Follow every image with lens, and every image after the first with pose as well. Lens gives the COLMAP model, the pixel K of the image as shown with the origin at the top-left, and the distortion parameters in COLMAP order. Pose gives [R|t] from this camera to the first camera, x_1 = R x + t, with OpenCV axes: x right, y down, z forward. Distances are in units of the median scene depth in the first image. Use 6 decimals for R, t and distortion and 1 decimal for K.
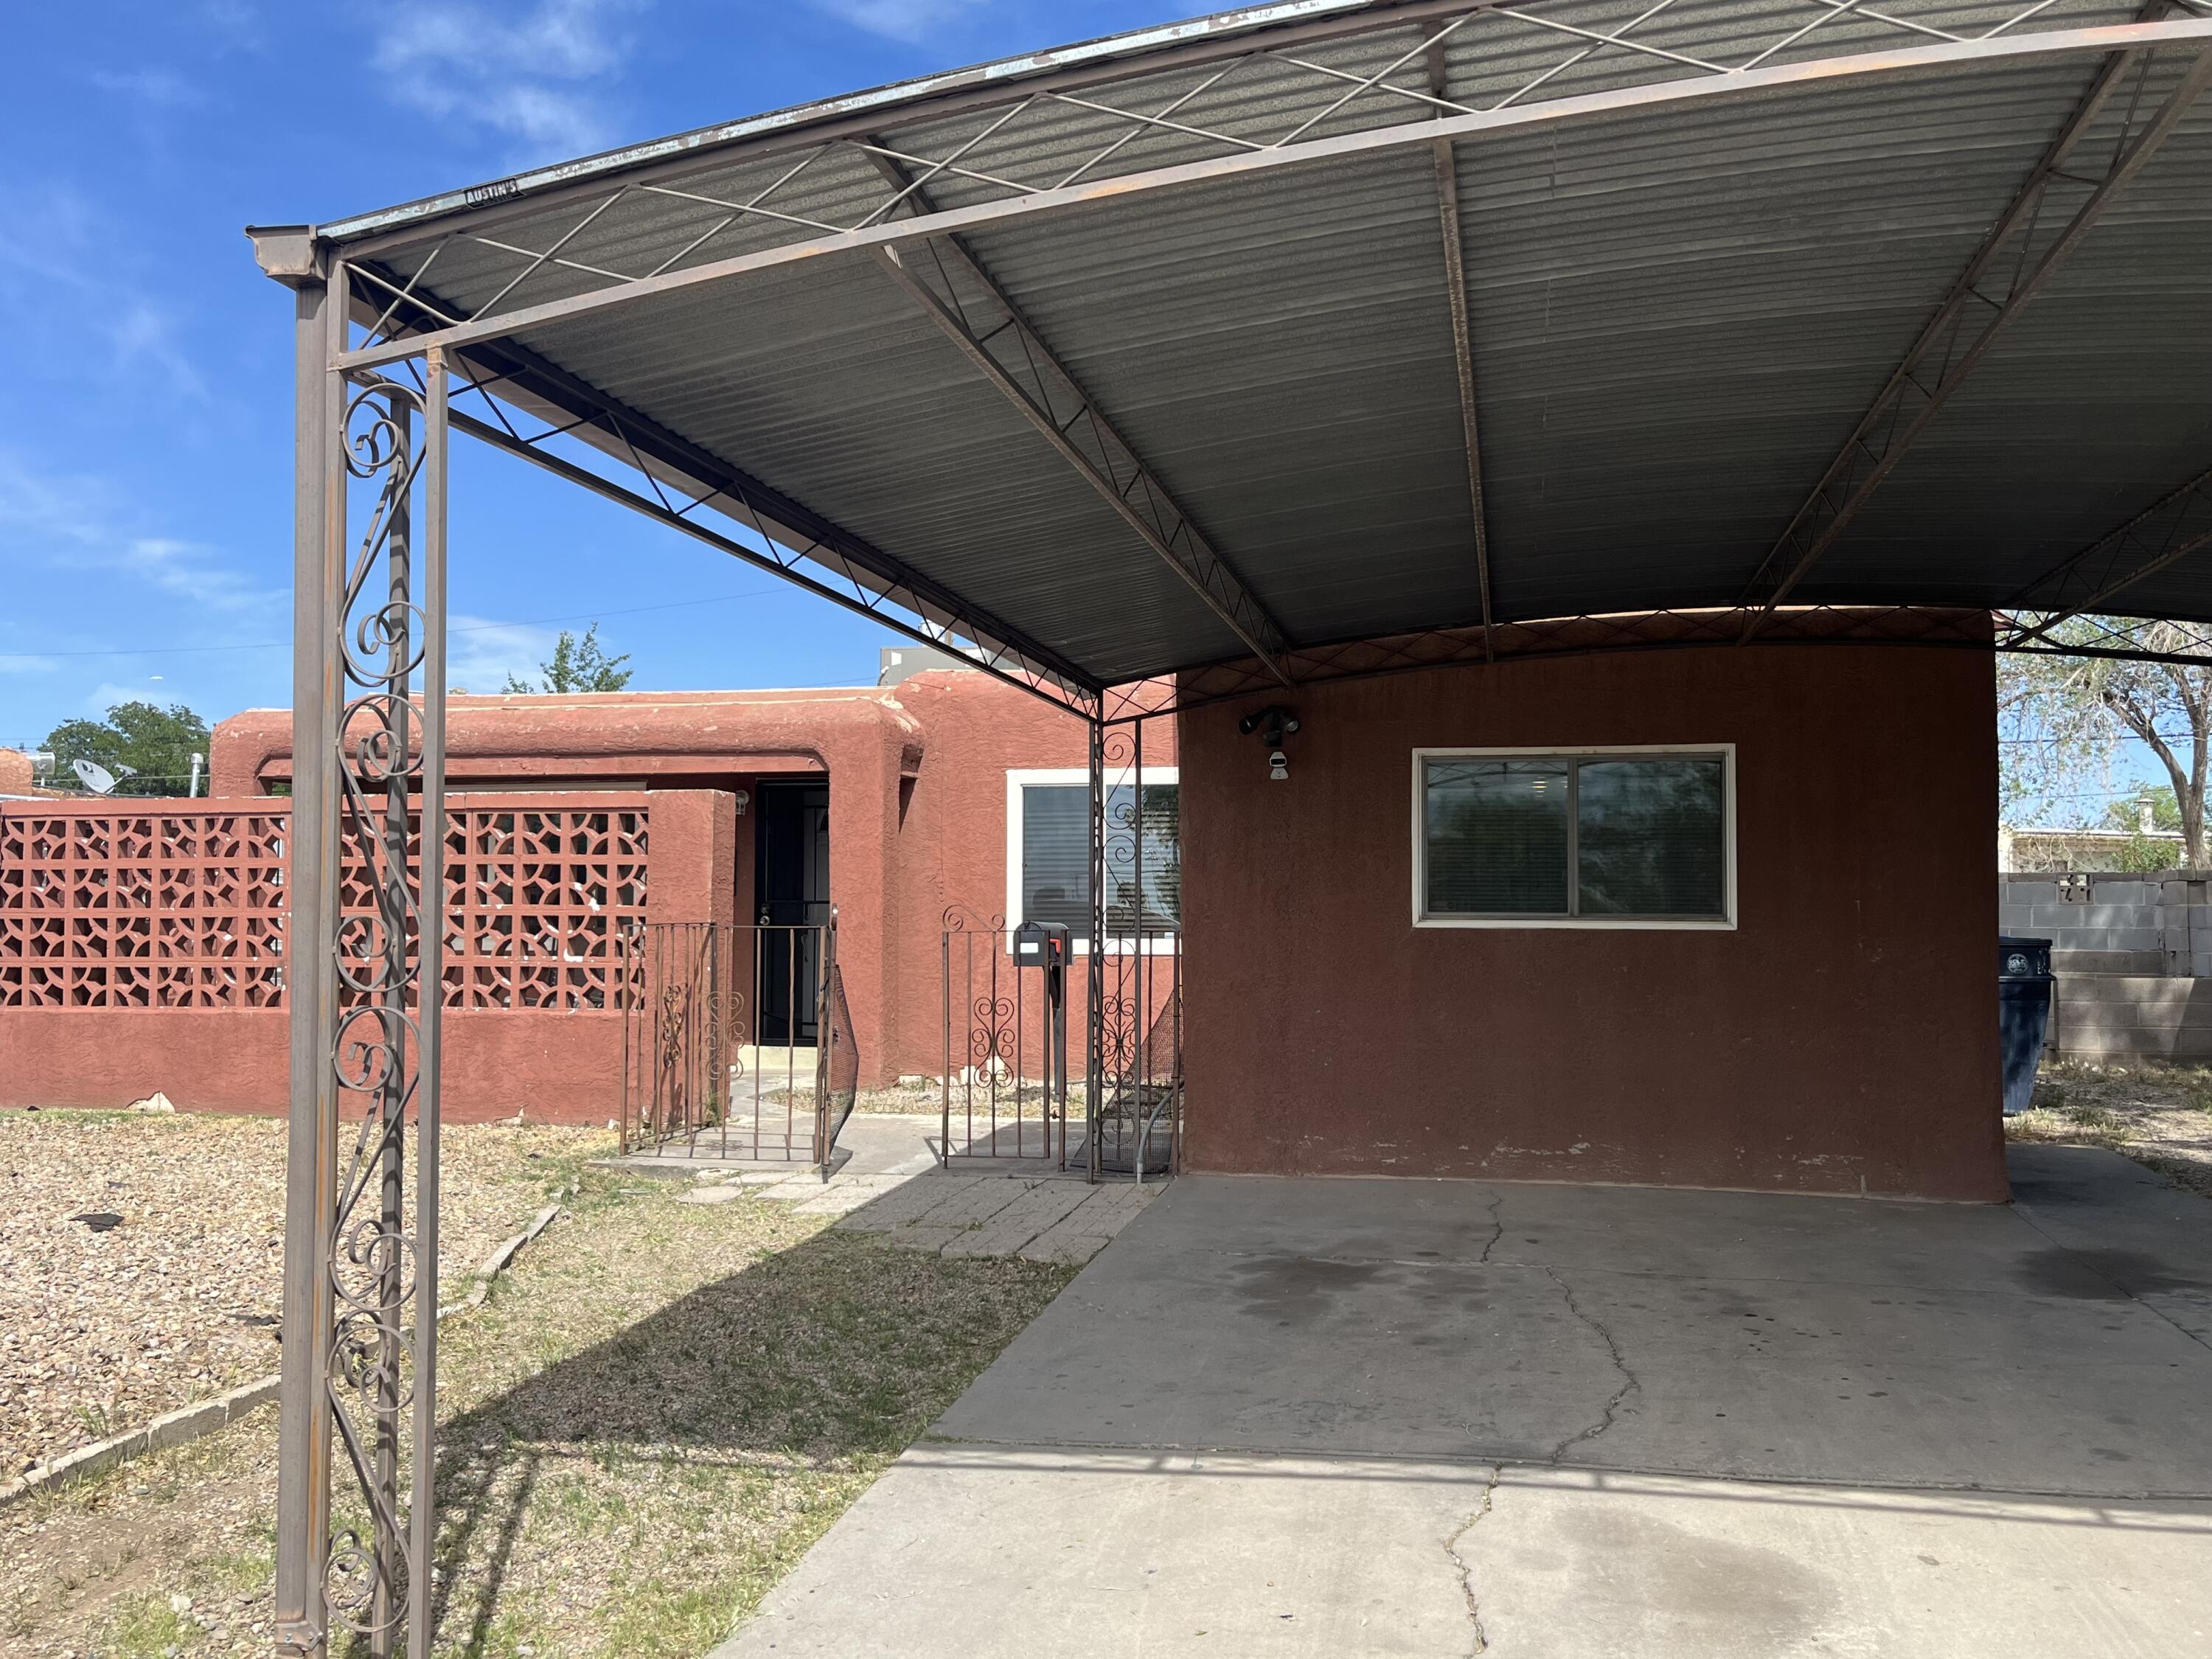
lens RADIAL K [[1881.9, 0, 1104.5], [0, 1881.9, 823.9], [0, 0, 1]] dist [0.056020, -0.046870]
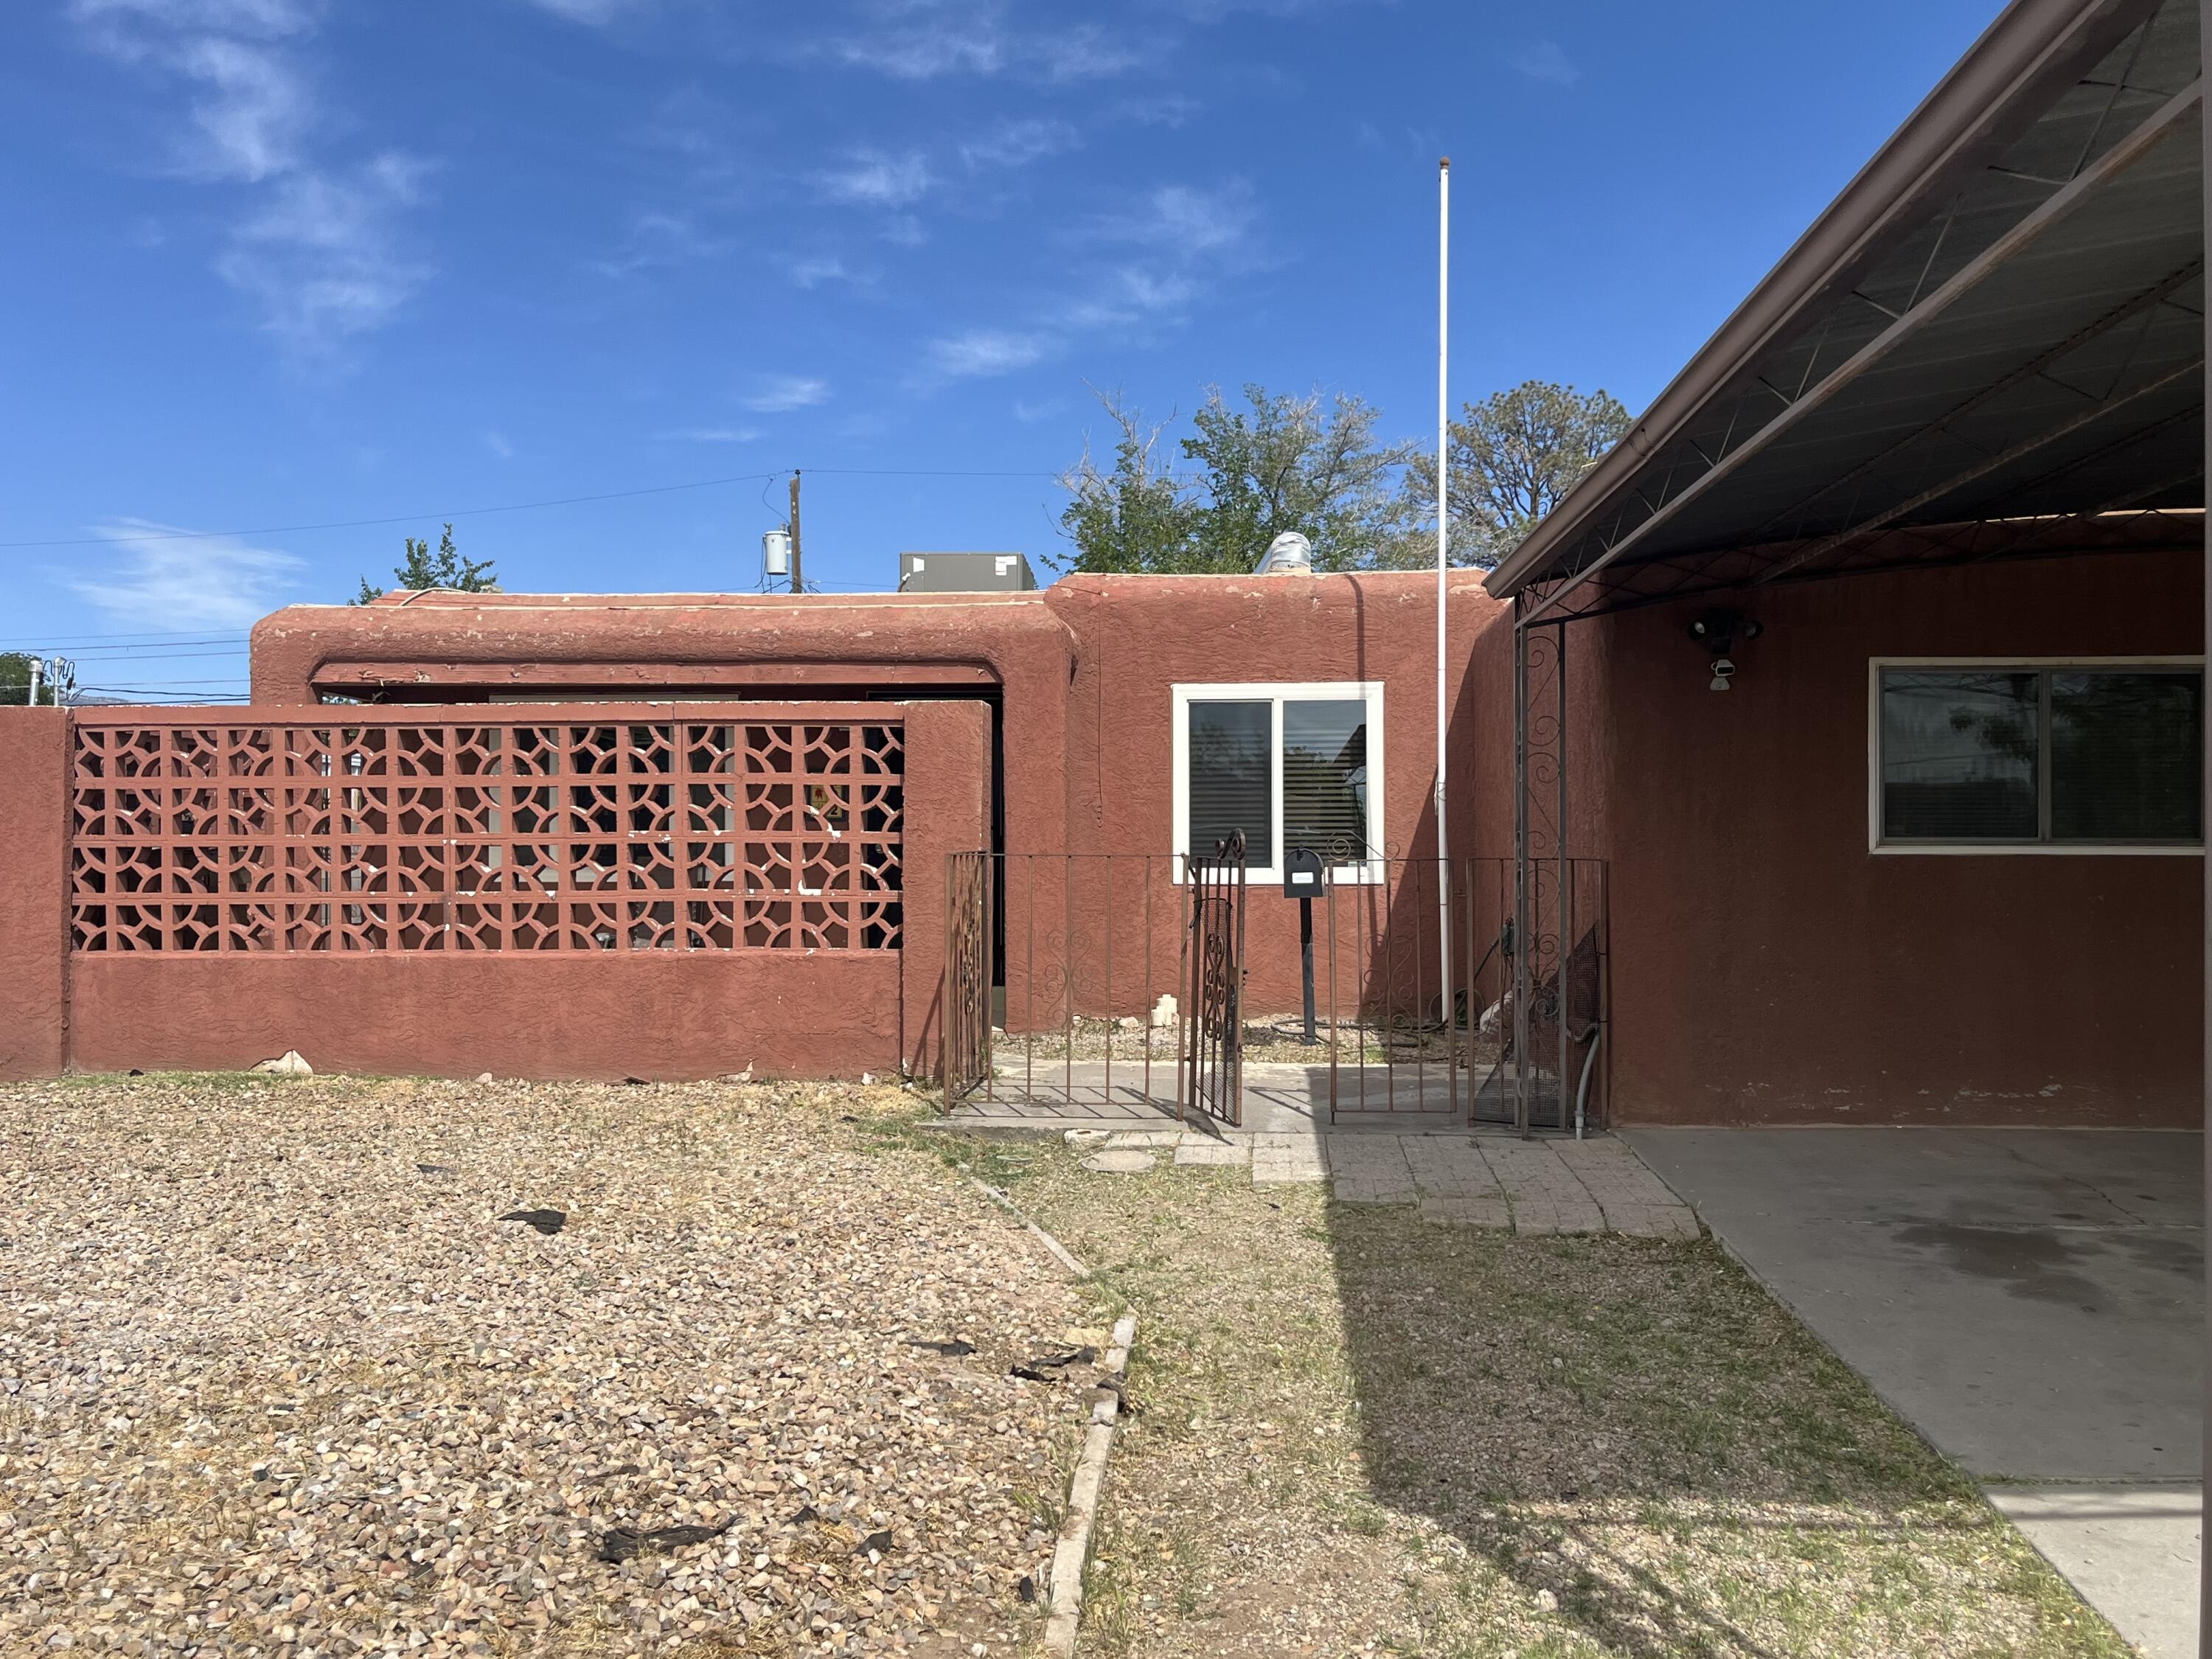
lens RADIAL K [[1881.9, 0, 1090.4], [0, 1881.9, 823.2], [0, 0, 1]] dist [0.056020, -0.046870]
pose [[0.989739, -0.001326, 0.142883, -0.257637], [-0.004285, 0.999232, 0.038952, 0.004324], [-0.142825, -0.039165, 0.988973, 0.108858]]
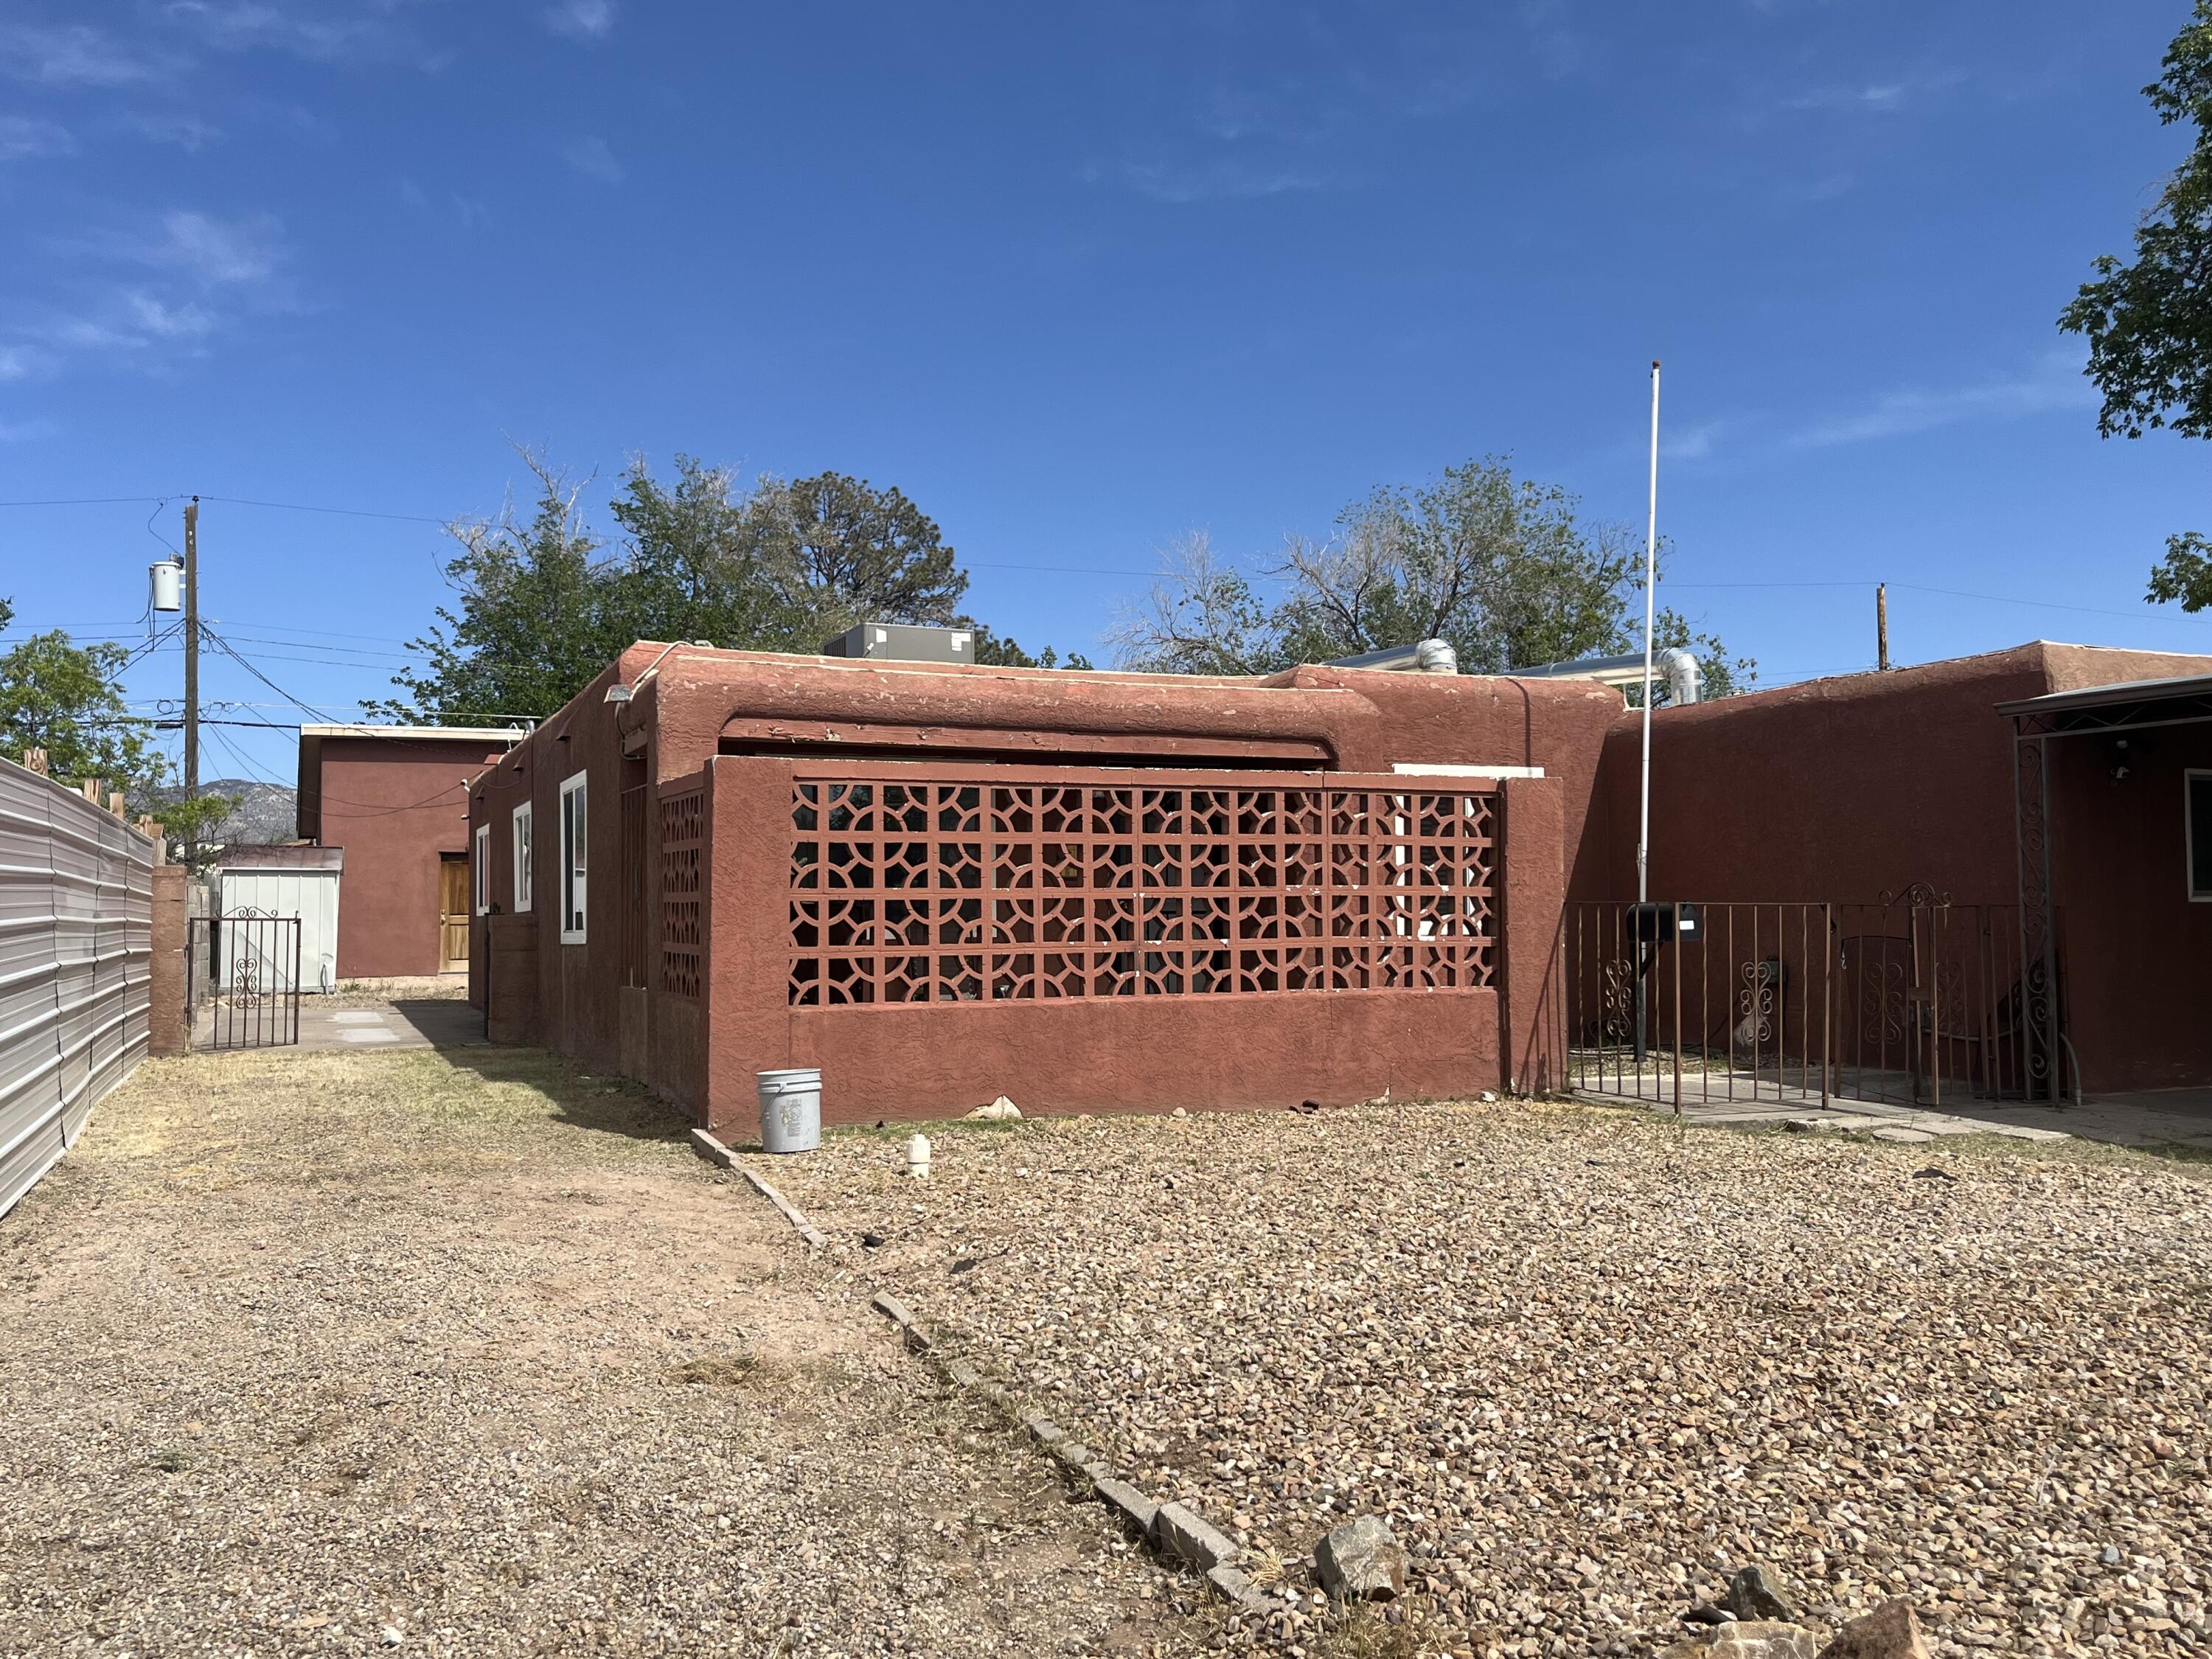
lens RADIAL K [[1881.9, 0, 1071.3], [0, 1881.9, 861.0], [0, 0, 1]] dist [0.056020, -0.046870]
pose [[0.823171, 0.009710, 0.567710, -0.947485], [-0.021911, 0.999652, 0.014673, 0.017317], [-0.567370, -0.024517, 0.823098, 0.253306]]
